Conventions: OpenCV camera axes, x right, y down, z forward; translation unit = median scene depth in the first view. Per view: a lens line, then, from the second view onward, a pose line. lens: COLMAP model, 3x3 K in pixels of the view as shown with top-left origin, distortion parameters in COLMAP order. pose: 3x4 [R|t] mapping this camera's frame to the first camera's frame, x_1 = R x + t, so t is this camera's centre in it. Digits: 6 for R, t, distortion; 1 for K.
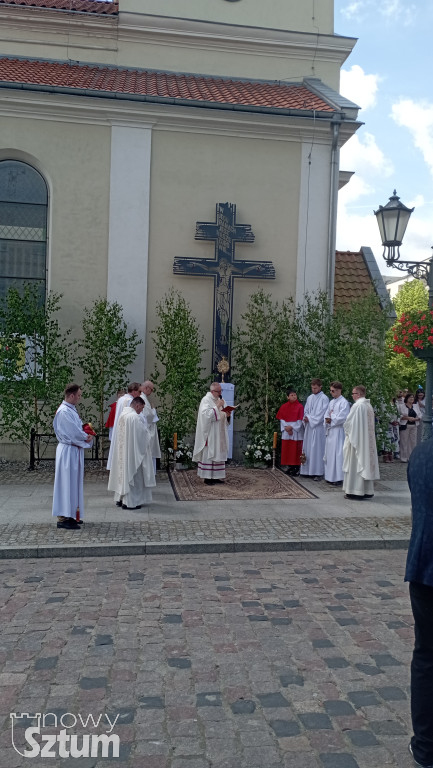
lens RADIAL K [[614.6, 0, 220.3], [0, 614.6, 385.5], [0, 0, 1]] dist [0.077285, -0.109424]
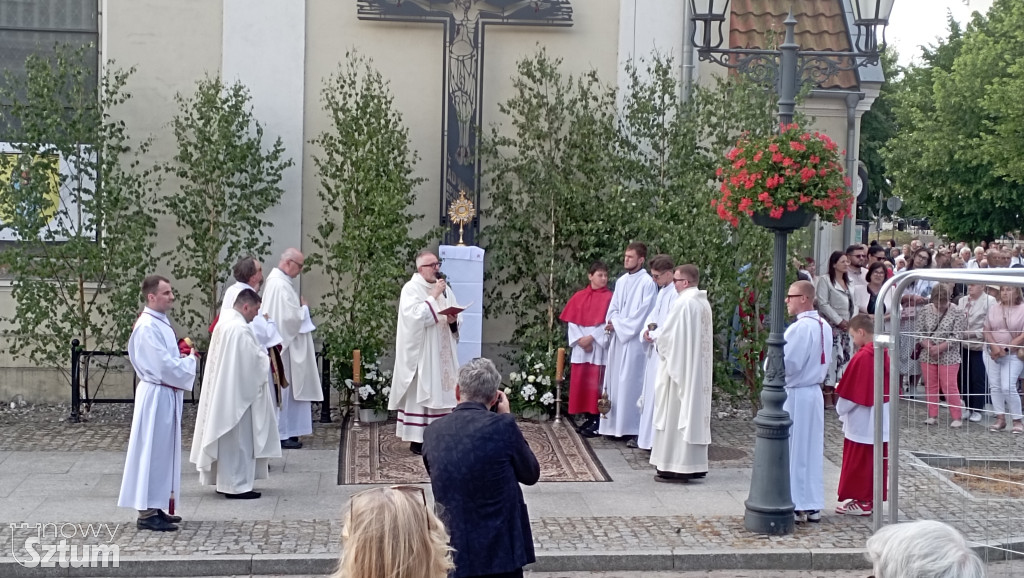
lens RADIAL K [[1634.3, 0, 511.4], [0, 1634.3, 276.6], [0, 0, 1]] dist [0.088281, -0.093521]
pose [[0.998358, 0.000235, -0.057280, 0.124673], [0.003056, 0.998349, 0.057361, -0.056596], [0.057199, -0.057442, 0.996709, -0.303163]]
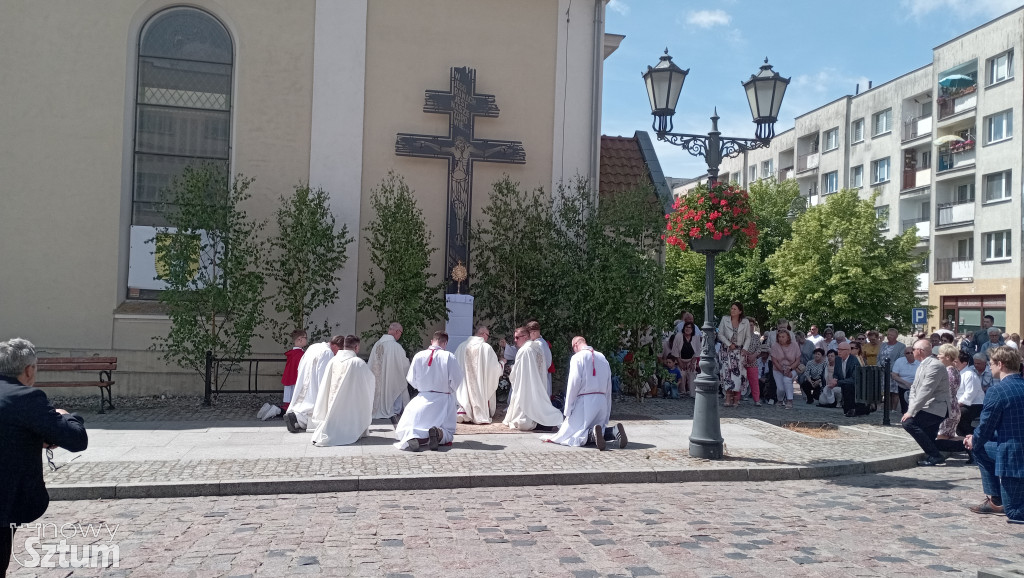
lens RADIAL K [[817.3, 0, 512.0], [0, 817.3, 289.0], [0, 0, 1]] dist [0.075463, -0.121886]
pose [[0.997842, 0.002230, 0.065616, 0.003575], [0.000425, 0.999182, -0.040426, 0.033323], [-0.065653, 0.040366, 0.997026, -0.043920]]
